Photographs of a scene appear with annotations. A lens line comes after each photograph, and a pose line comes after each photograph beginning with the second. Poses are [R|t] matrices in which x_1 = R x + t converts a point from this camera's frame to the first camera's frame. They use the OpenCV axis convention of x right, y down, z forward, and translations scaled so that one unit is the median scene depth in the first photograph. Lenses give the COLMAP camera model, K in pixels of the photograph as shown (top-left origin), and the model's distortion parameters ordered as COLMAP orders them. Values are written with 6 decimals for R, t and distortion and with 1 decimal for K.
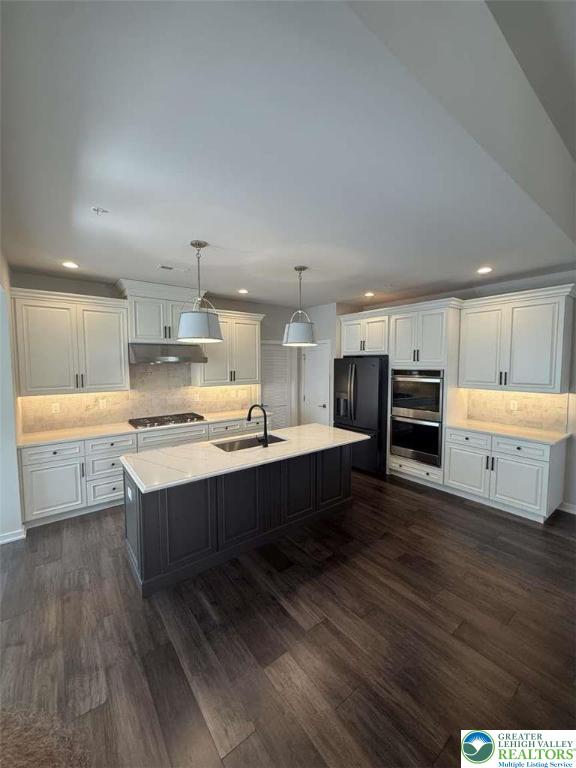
lens RADIAL K [[305.0, 0, 288.1], [0, 305.0, 383.6], [0, 0, 1]] dist [-0.001187, -0.000078]
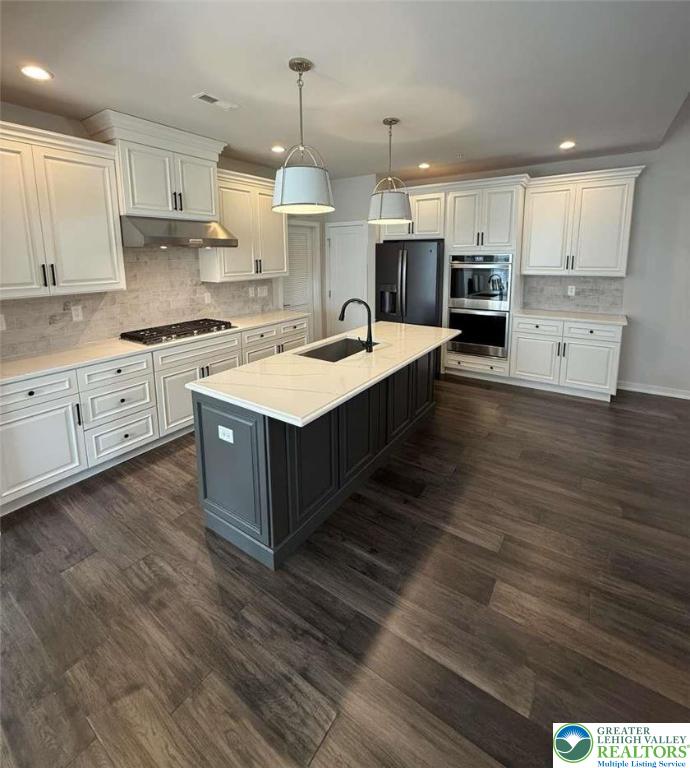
lens RADIAL K [[364.5, 0, 344.4], [0, 364.5, 310.5], [0, 0, 1]] dist [-0.001097, -0.000646]
pose [[0.949995, -0.053398, 0.307666, -0.357781], [0.028201, 0.995916, 0.085772, 0.016059], [-0.310989, -0.072806, 0.947621, 0.117332]]
